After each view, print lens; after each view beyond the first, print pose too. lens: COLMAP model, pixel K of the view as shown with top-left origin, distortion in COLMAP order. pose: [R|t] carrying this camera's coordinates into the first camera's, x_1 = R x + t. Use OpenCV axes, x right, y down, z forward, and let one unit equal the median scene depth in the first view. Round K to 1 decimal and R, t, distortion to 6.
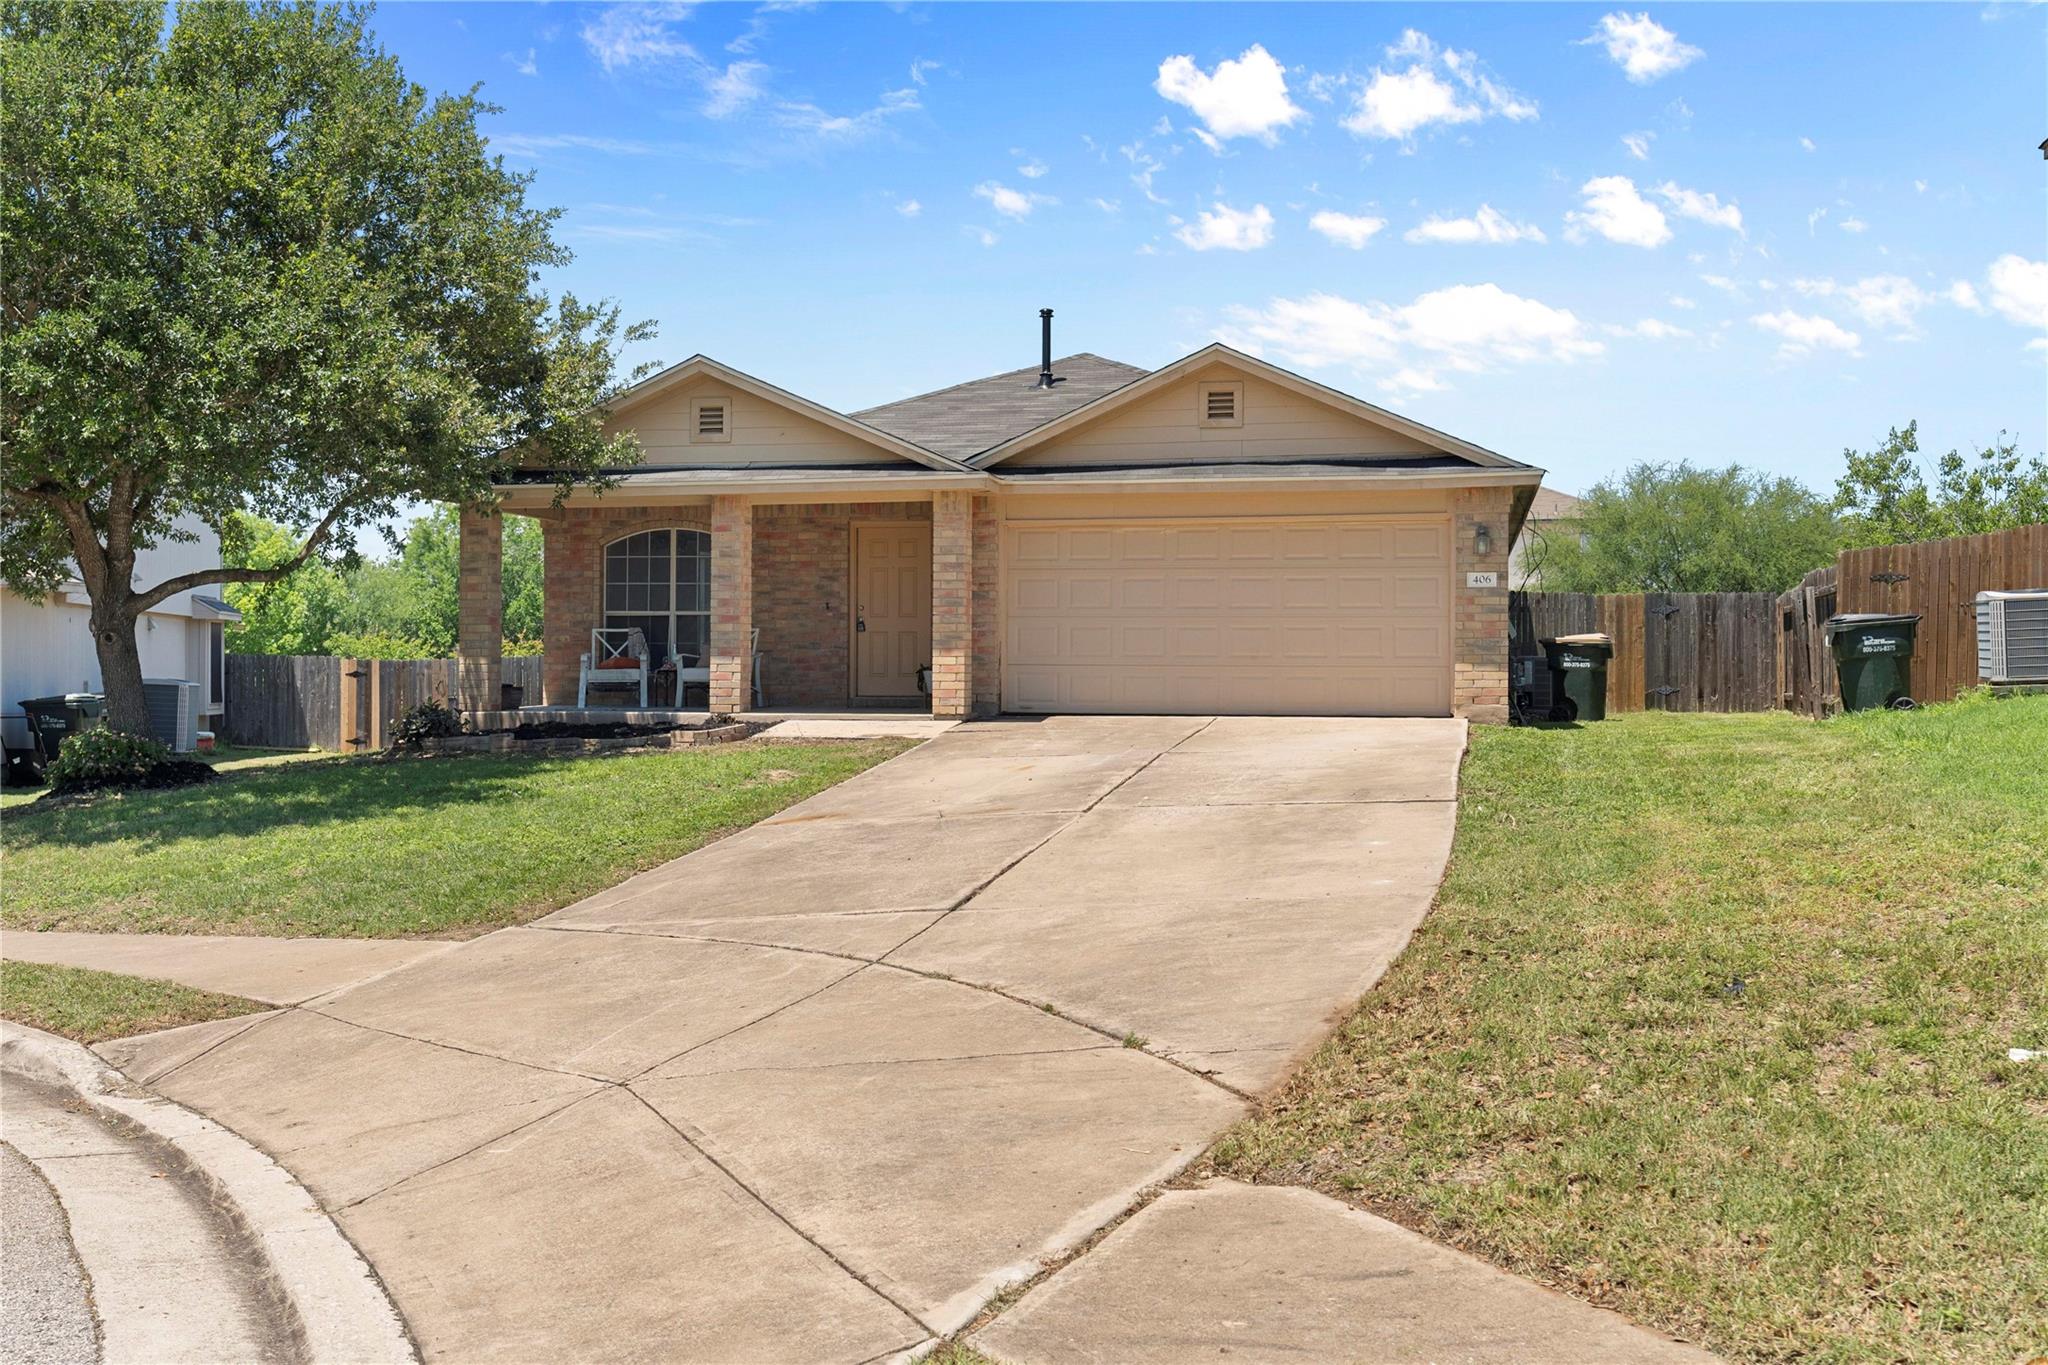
lens RADIAL K [[1971.4, 0, 1024.0], [0, 1971.4, 682.5], [0, 0, 1]] dist [0.010849, -0.002156]
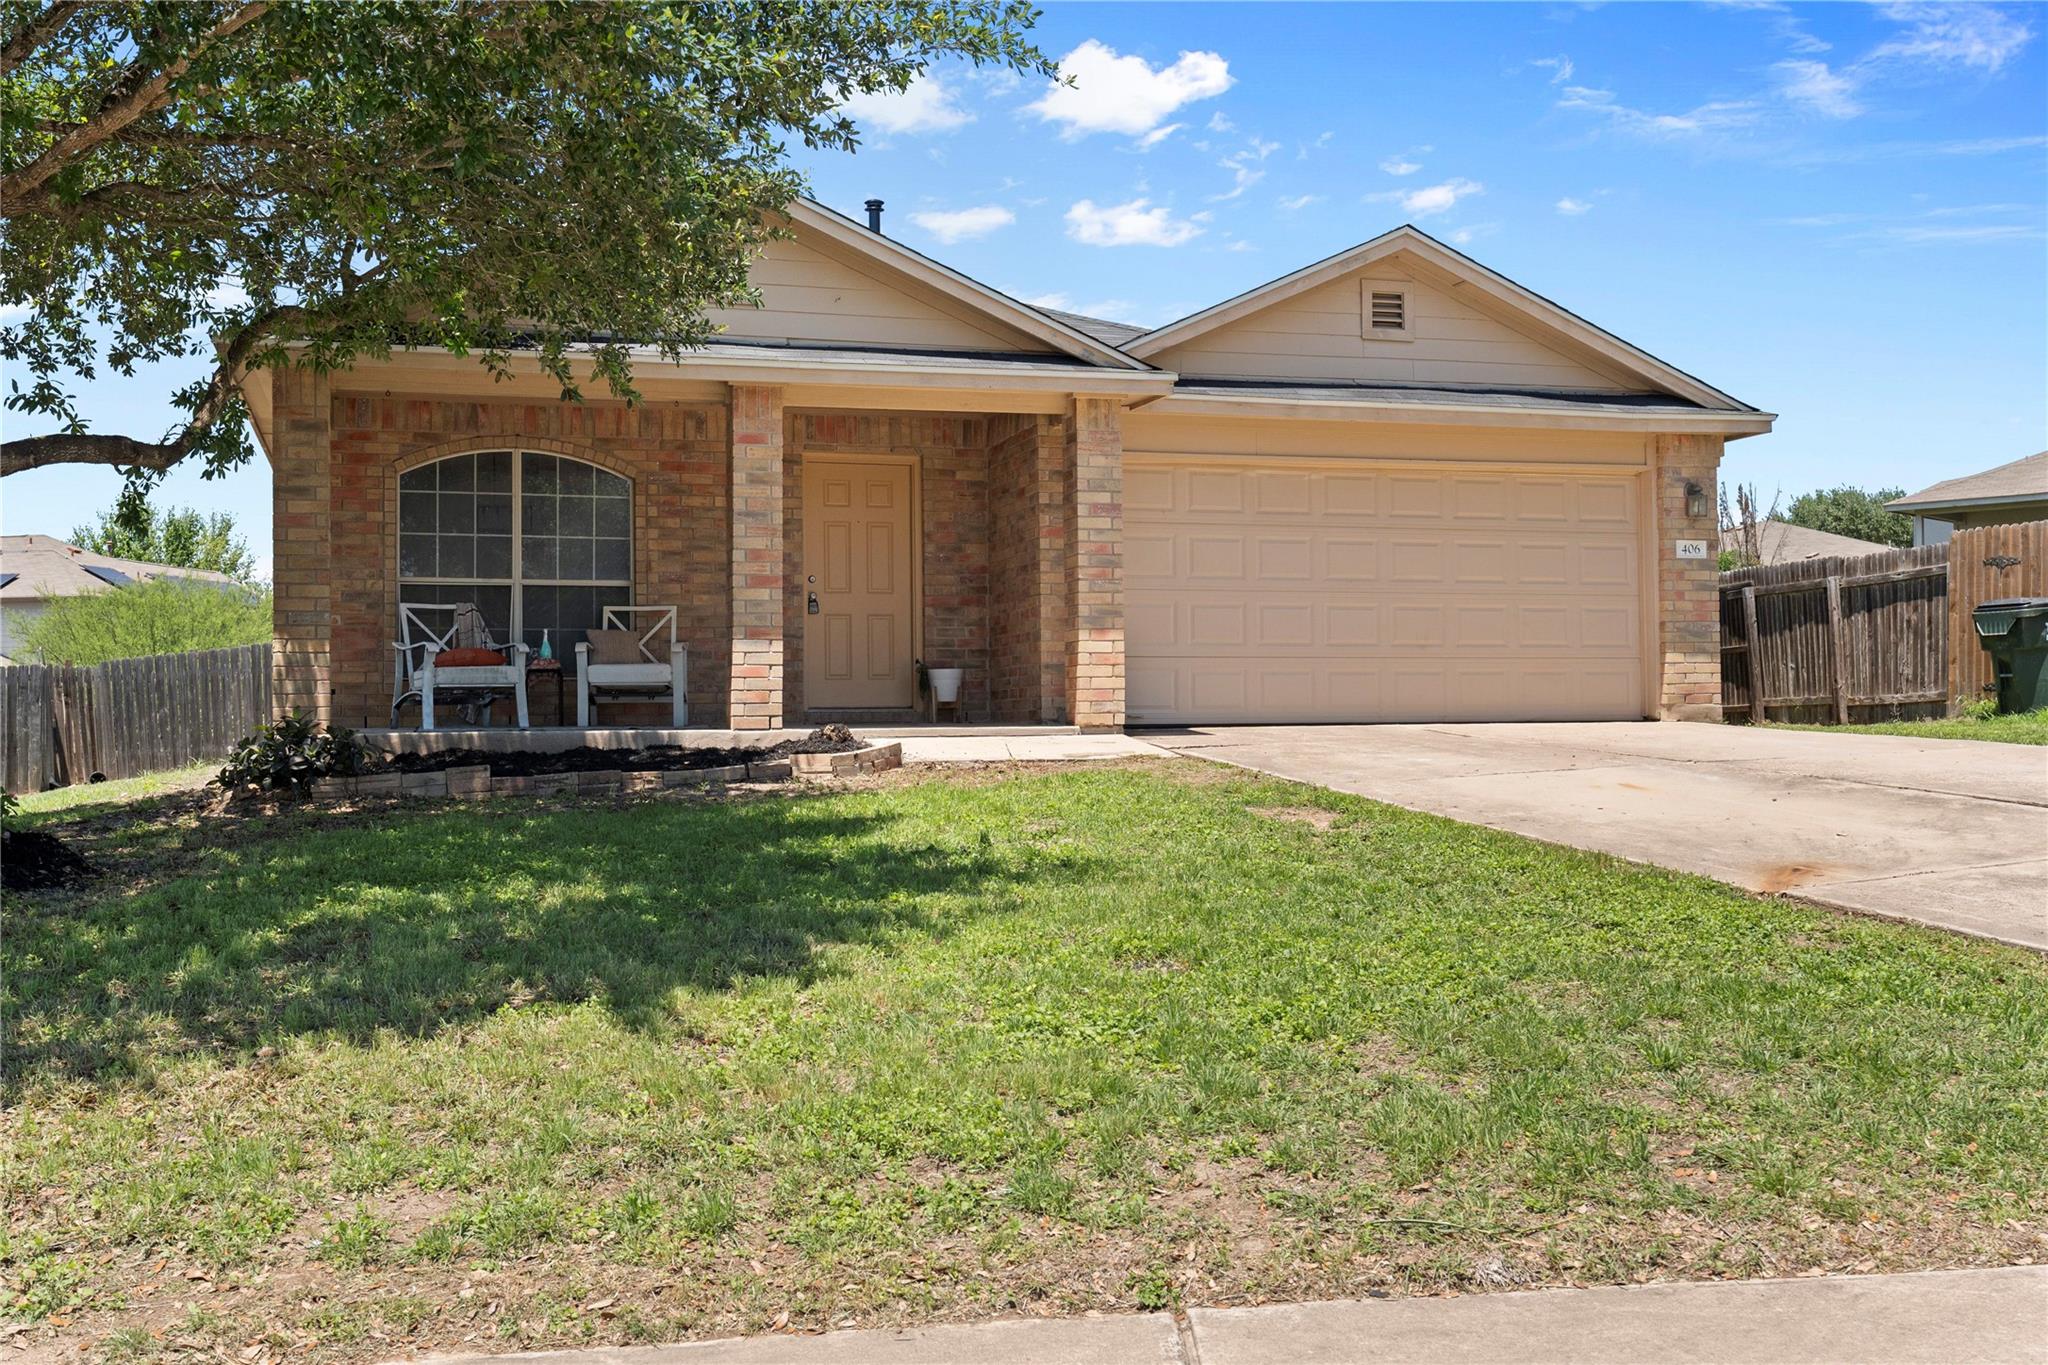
lens RADIAL K [[1971.4, 0, 1024.0], [0, 1971.4, 682.5], [0, 0, 1]] dist [0.010849, -0.002156]
pose [[0.881929, -0.002372, 0.471377, -0.381920], [0.014551, 0.999648, -0.022193, 0.016040], [-0.471158, 0.026431, 0.881653, 0.408559]]
